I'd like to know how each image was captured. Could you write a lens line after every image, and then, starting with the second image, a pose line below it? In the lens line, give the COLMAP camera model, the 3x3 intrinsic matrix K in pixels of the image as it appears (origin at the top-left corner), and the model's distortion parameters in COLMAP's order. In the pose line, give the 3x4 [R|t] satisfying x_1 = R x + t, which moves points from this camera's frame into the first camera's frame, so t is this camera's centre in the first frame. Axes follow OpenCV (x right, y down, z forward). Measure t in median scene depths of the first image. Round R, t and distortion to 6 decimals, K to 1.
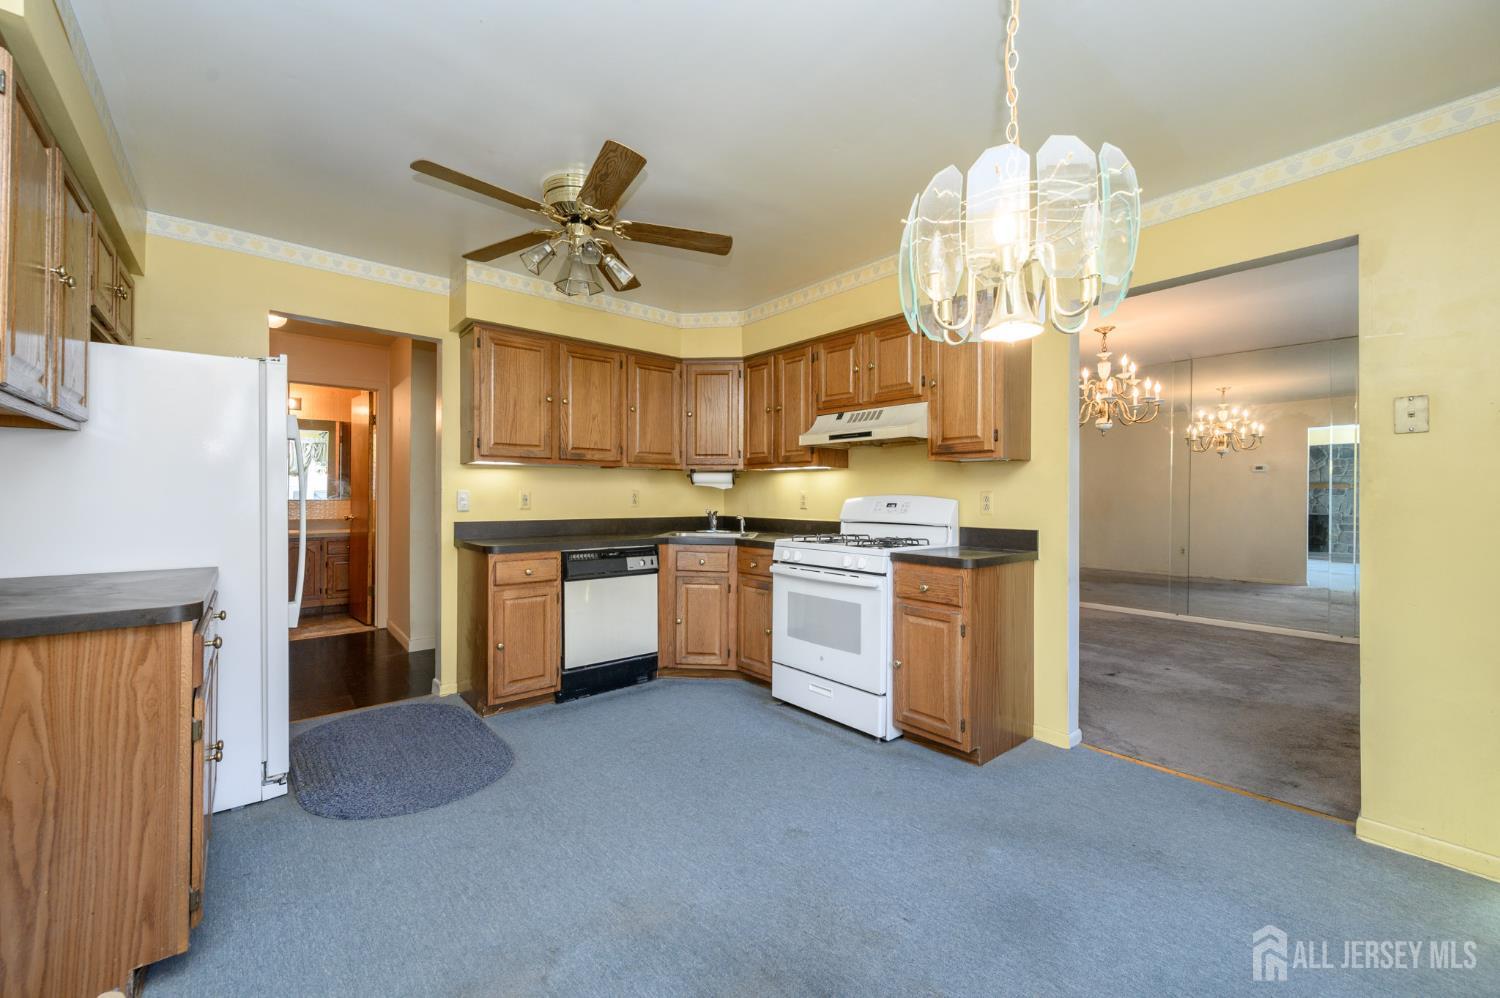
lens RADIAL K [[591.1, 0, 738.4], [0, 591.1, 499.6], [0, 0, 1]] dist [-0.003527, 0.000367]
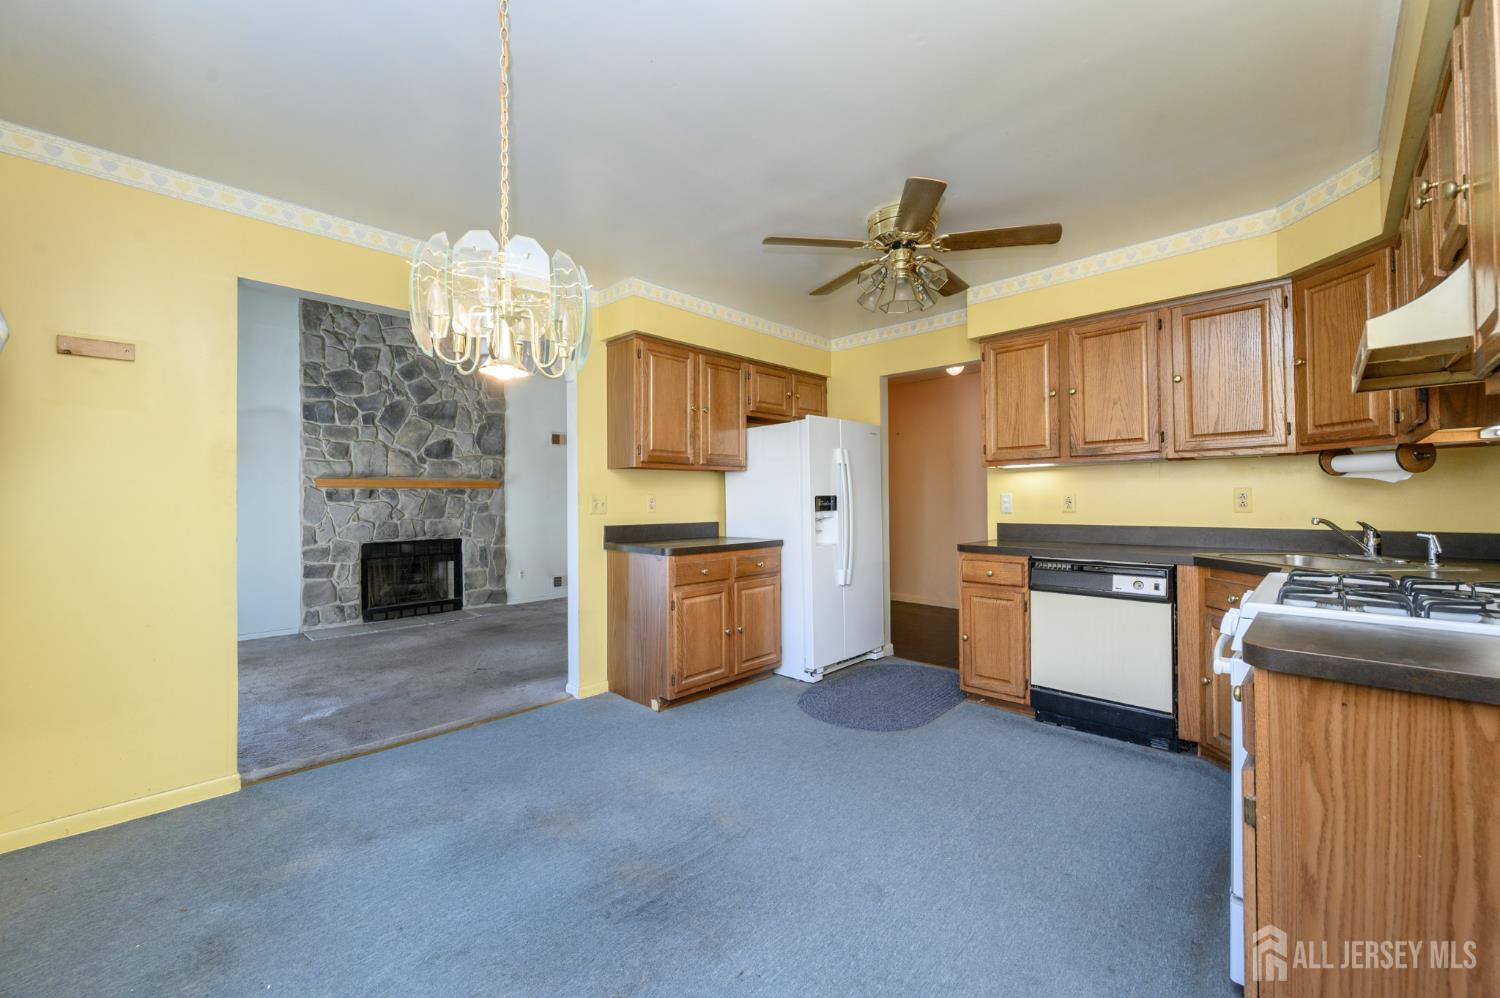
lens RADIAL K [[591.1, 0, 752.0], [0, 591.1, 493.1], [0, 0, 1]] dist [-0.003527, 0.000367]
pose [[0.098087, -0.017125, -0.995030, 0.563584], [0.001141, 0.999853, -0.017096, 0.001011], [0.995177, 0.000542, 0.098092, 0.444967]]
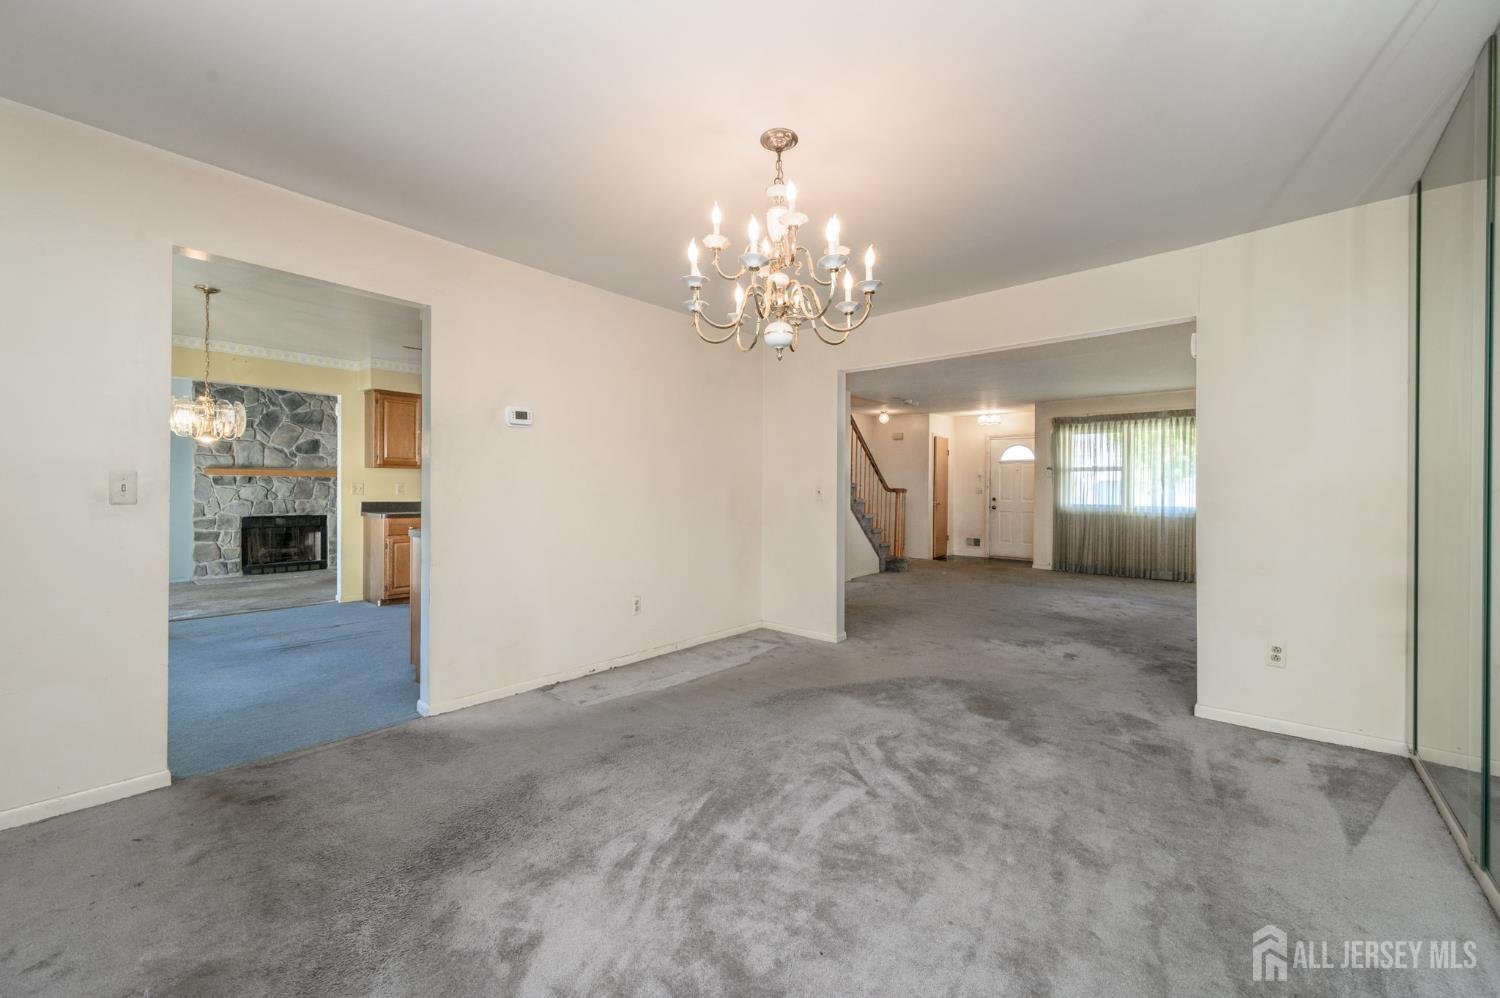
lens RADIAL K [[591.1, 0, 750.6], [0, 591.1, 491.6], [0, 0, 1]] dist [-0.003527, 0.000367]
pose [[0.158569, -0.003935, -0.987340, 1.143657], [-0.012596, 0.999903, -0.006008, 0.005612], [0.987268, 0.013389, 0.158504, 0.923512]]
